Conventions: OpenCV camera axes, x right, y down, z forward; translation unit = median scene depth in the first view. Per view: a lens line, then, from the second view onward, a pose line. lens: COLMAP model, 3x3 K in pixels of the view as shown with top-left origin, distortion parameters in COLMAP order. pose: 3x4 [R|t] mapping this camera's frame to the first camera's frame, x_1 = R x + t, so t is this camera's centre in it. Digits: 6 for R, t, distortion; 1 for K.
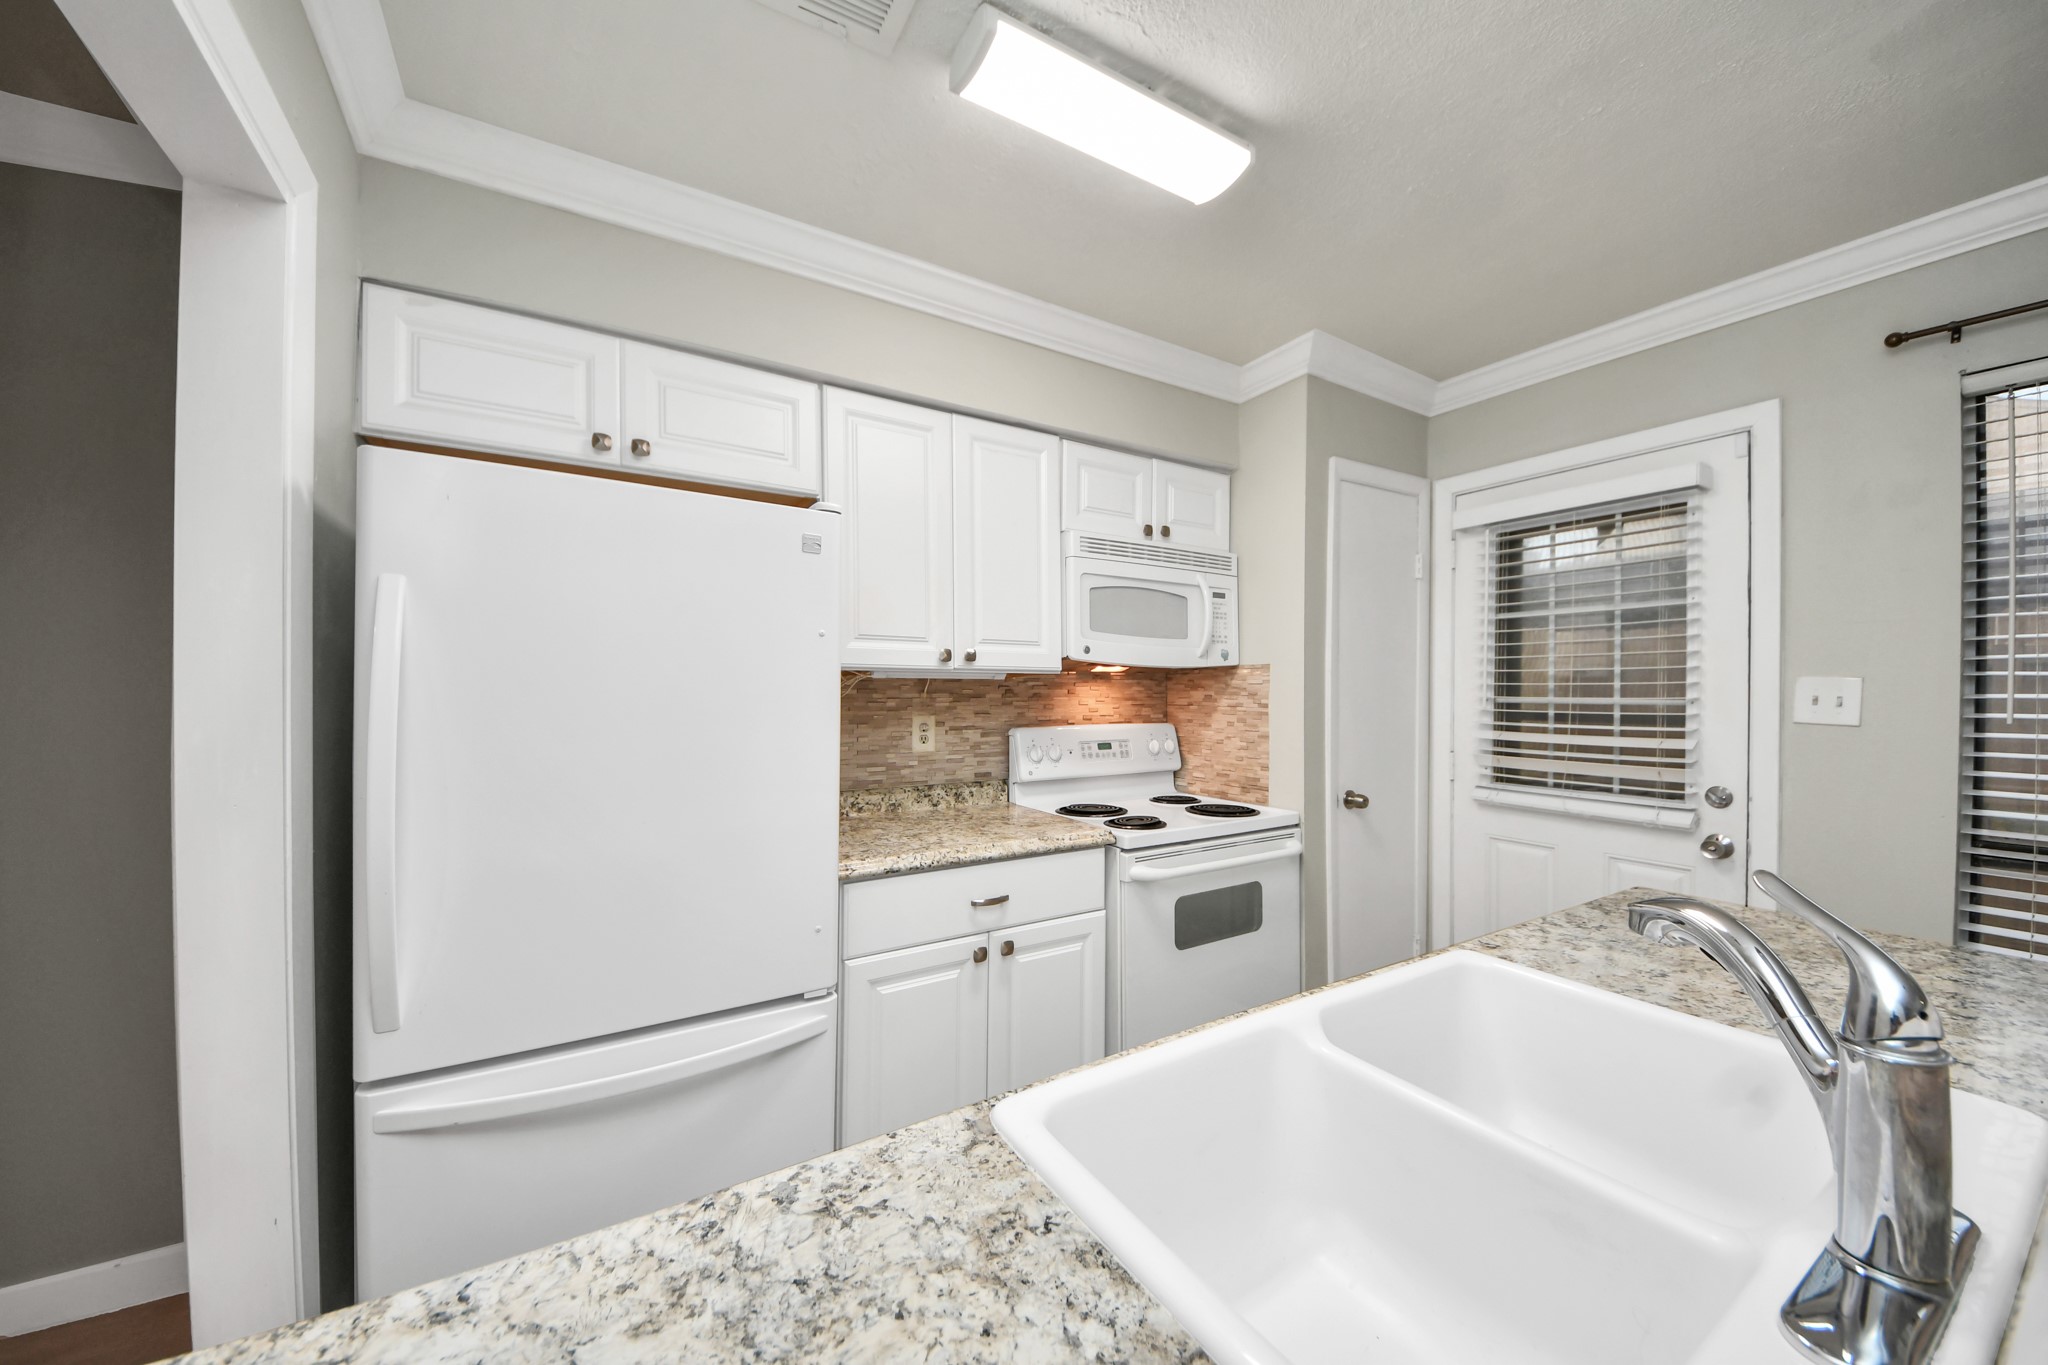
lens RADIAL K [[768.8, 0, 1012.3], [0, 768.8, 699.7], [0, 0, 1]] dist [0.042843, -0.026452]
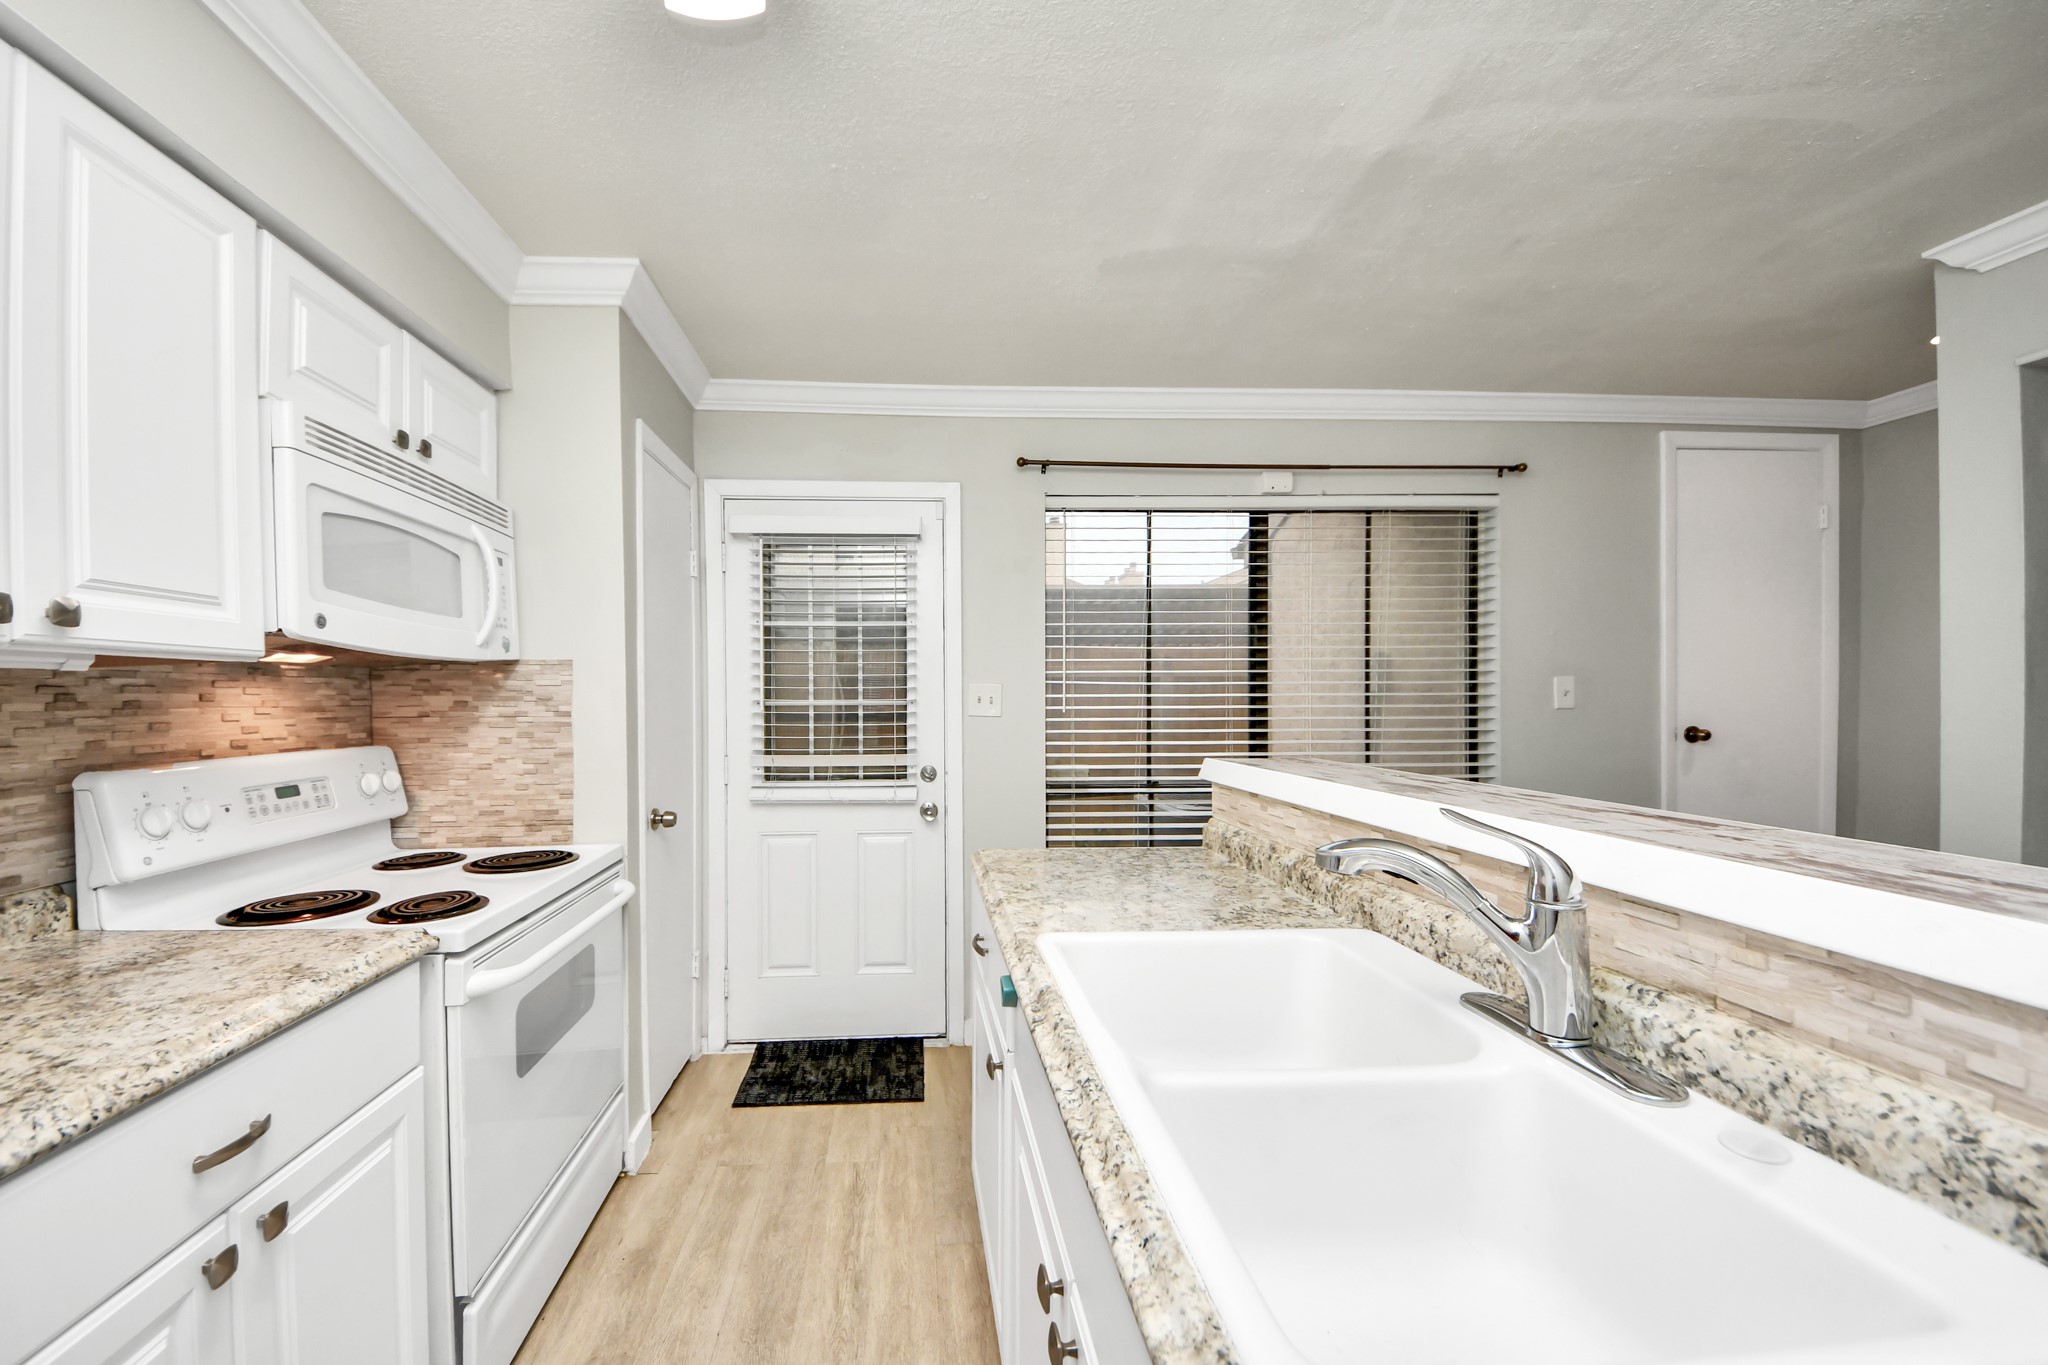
lens RADIAL K [[768.8, 0, 1012.3], [0, 768.8, 699.7], [0, 0, 1]] dist [0.042843, -0.026452]
pose [[0.432784, -0.008645, 0.901456, -0.180454], [0.016761, 0.999858, 0.001543, -0.000154], [-0.901342, 0.014441, 0.432868, 0.271348]]
